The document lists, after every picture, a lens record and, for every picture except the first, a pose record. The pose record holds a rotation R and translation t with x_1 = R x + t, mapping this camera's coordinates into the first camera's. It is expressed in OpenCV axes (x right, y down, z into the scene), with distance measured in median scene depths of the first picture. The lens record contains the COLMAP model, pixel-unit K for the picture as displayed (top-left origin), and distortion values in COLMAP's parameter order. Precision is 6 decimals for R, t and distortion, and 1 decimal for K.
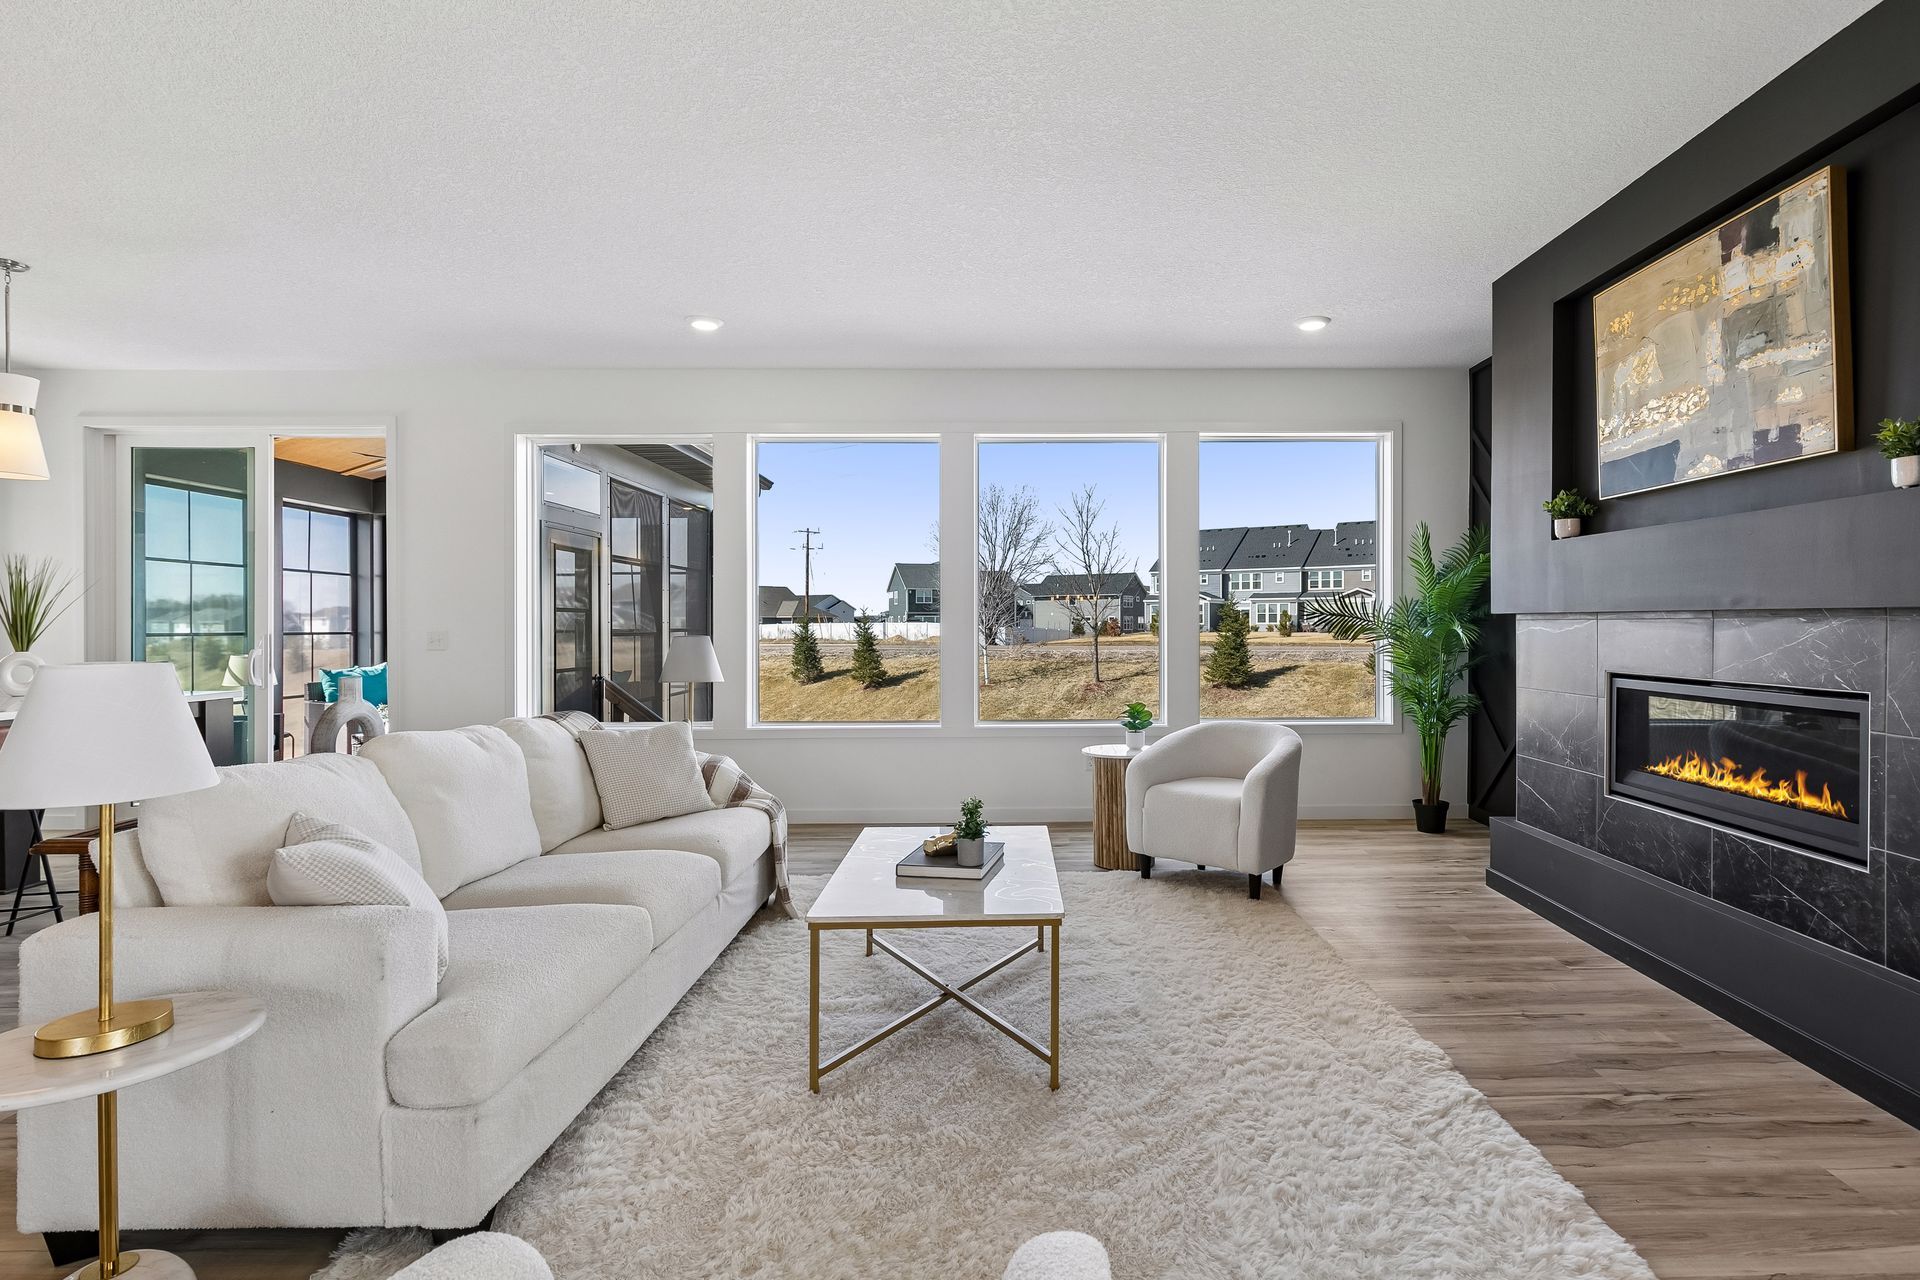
lens RADIAL K [[936.4, 0, 1027.0], [0, 936.4, 627.5], [0, 0, 1]] dist [-0.001863, 0.000099]
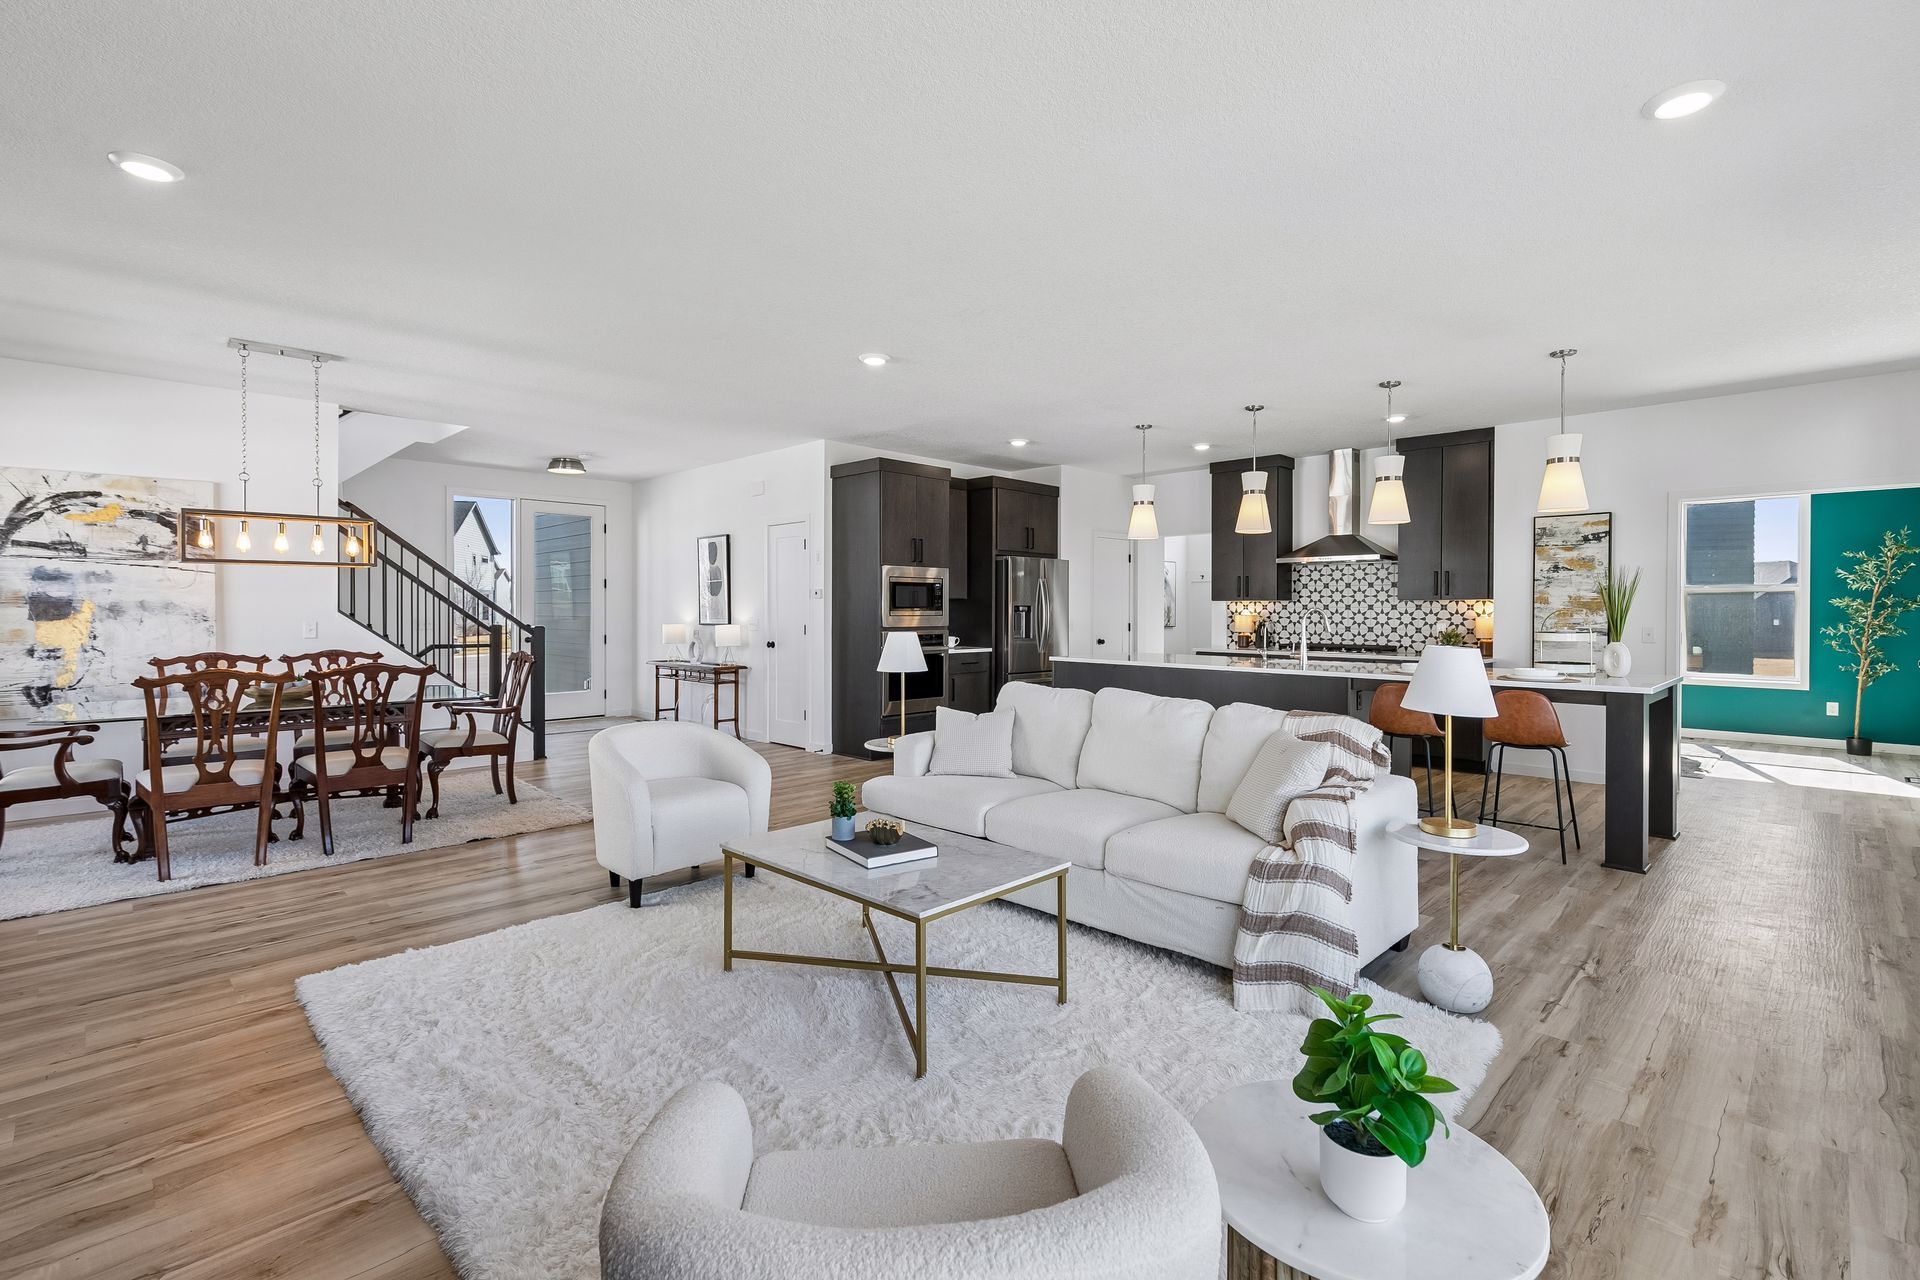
lens RADIAL K [[868.6, 0, 964.9], [0, 868.6, 616.4], [0, 0, 1]] dist [0.007085, -0.000638]
pose [[-0.712897, 0.006777, -0.701236, 0.500066], [-0.002884, 0.999917, 0.012595, -0.032805], [0.701263, 0.011002, -0.712818, 1.618632]]
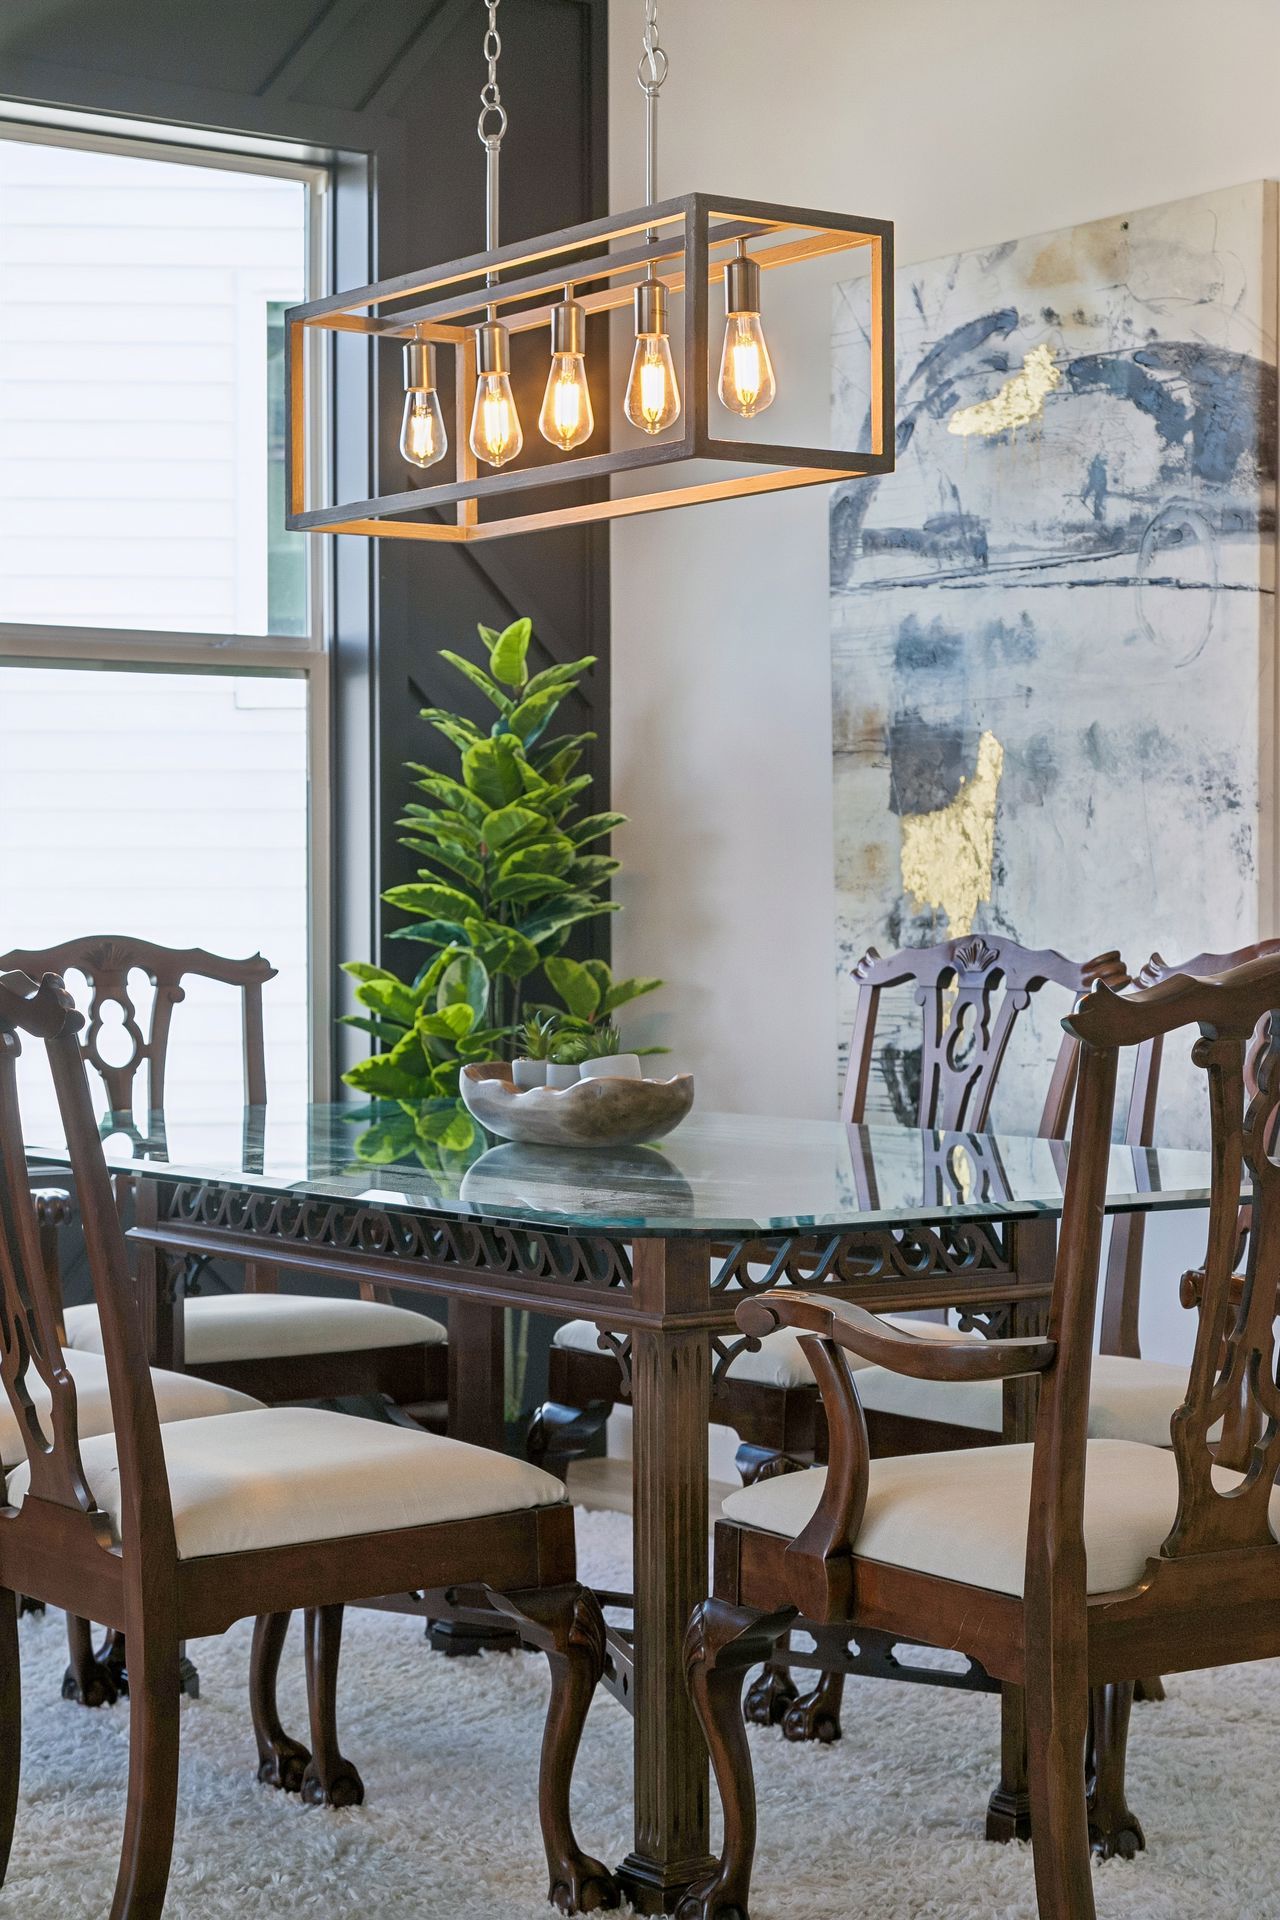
lens RADIAL K [[3424.8, 0, 640.0], [0, 3424.8, 960.0], [0, 0, 1]] dist [0.062330, -0.201276]
pose [[-0.588943, -0.007670, 0.808138, -0.781916], [0.006761, 0.999873, 0.014417, 0.051194], [-0.808146, 0.013955, -0.588817, 0.384351]]
